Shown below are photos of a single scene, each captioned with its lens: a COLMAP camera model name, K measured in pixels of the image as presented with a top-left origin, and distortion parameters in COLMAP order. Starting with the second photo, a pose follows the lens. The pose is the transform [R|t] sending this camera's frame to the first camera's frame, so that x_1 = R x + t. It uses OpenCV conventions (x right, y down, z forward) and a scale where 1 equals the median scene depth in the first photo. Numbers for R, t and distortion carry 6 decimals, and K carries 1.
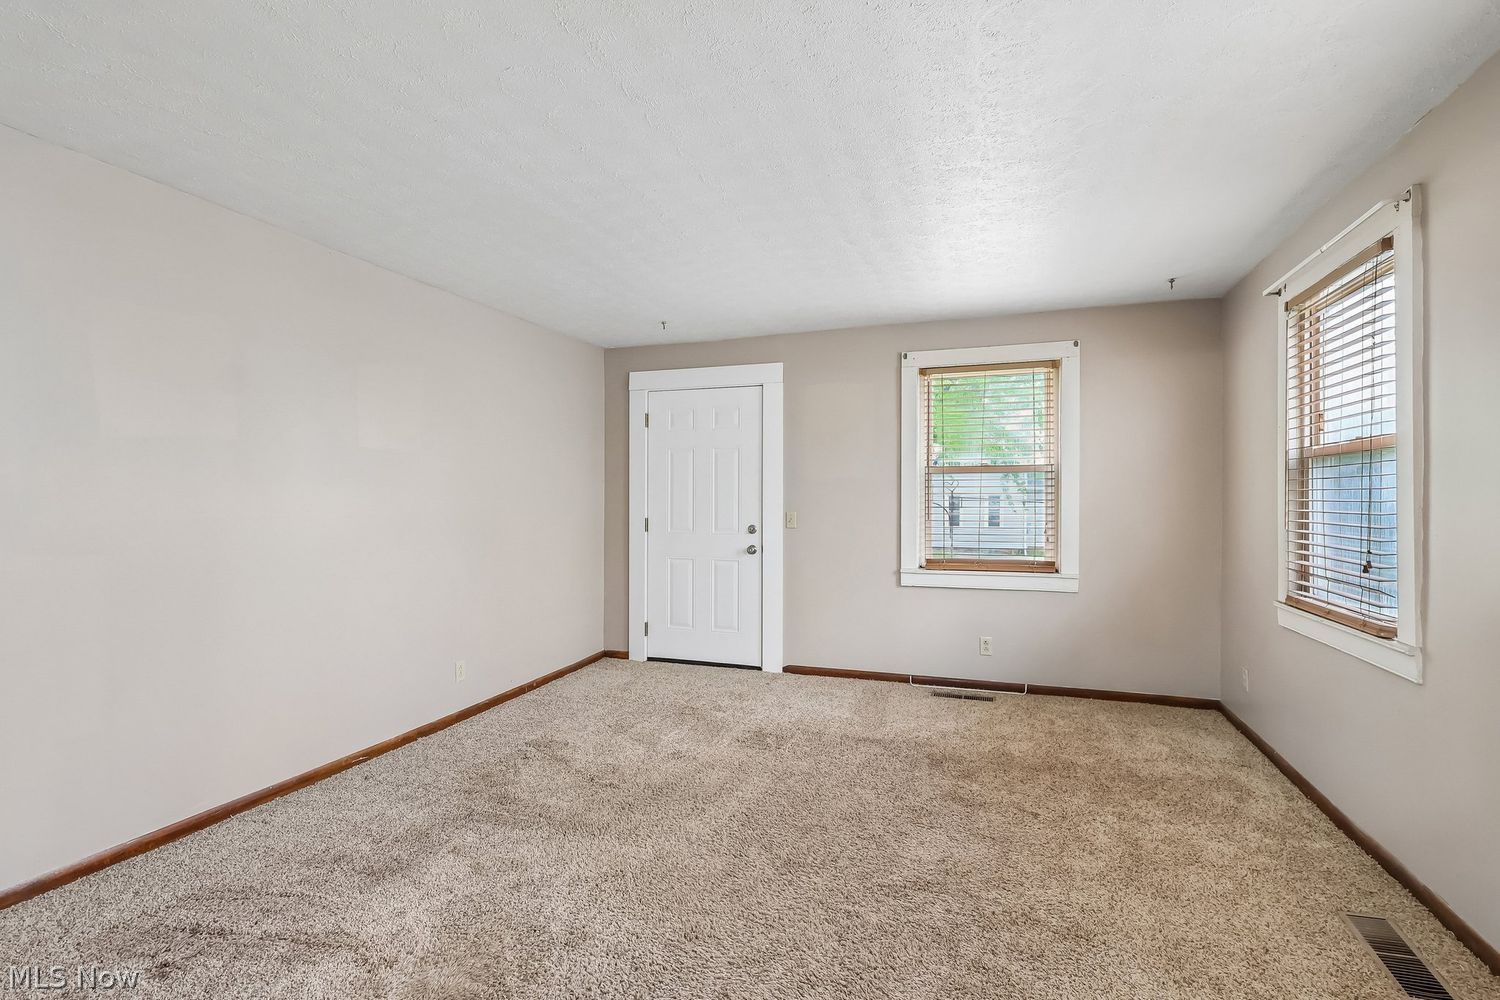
lens RADIAL K [[696.3, 0, 743.9], [0, 696.3, 503.5], [0, 0, 1]] dist [-0.003206, 0.002402]
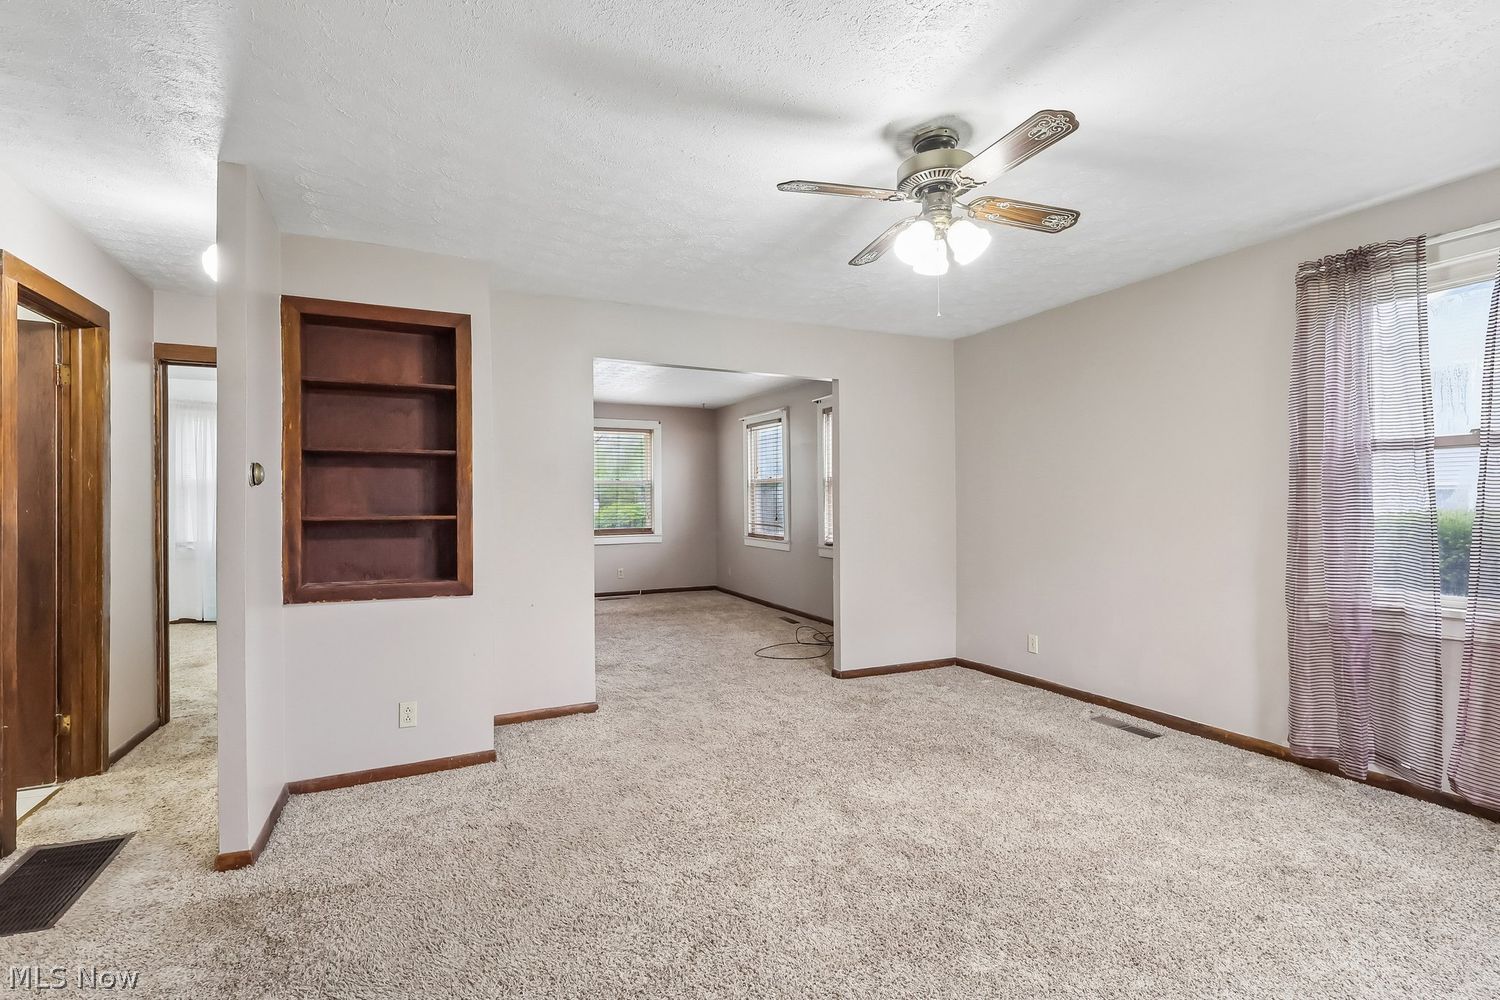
lens RADIAL K [[696.3, 0, 735.9], [0, 696.3, 495.8], [0, 0, 1]] dist [-0.003206, 0.002402]
pose [[0.712963, -0.004960, 0.701184, -0.707250], [0.005328, 0.999984, 0.001656, -0.011806], [-0.701181, 0.002555, 0.712979, -0.552499]]
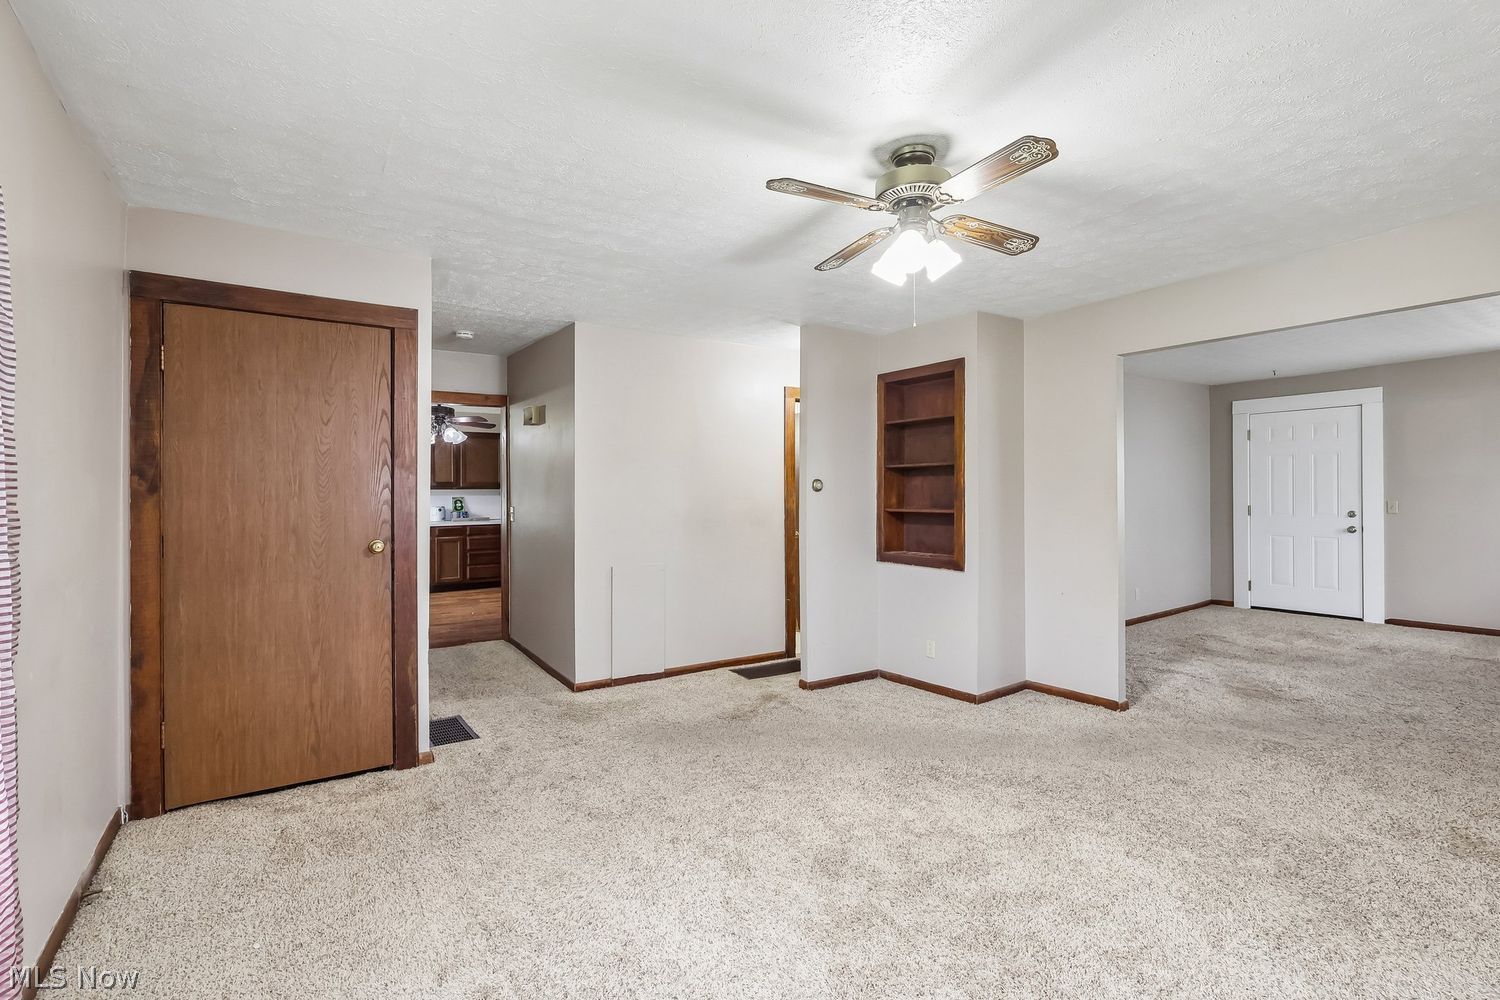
lens RADIAL K [[696.3, 0, 747.9], [0, 696.3, 495.7], [0, 0, 1]] dist [-0.003206, 0.002402]
pose [[0.802867, -0.010668, -0.596062, -0.123139], [0.014831, 0.999888, 0.002082, -0.018111], [0.595973, -0.010512, 0.802935, -0.759030]]
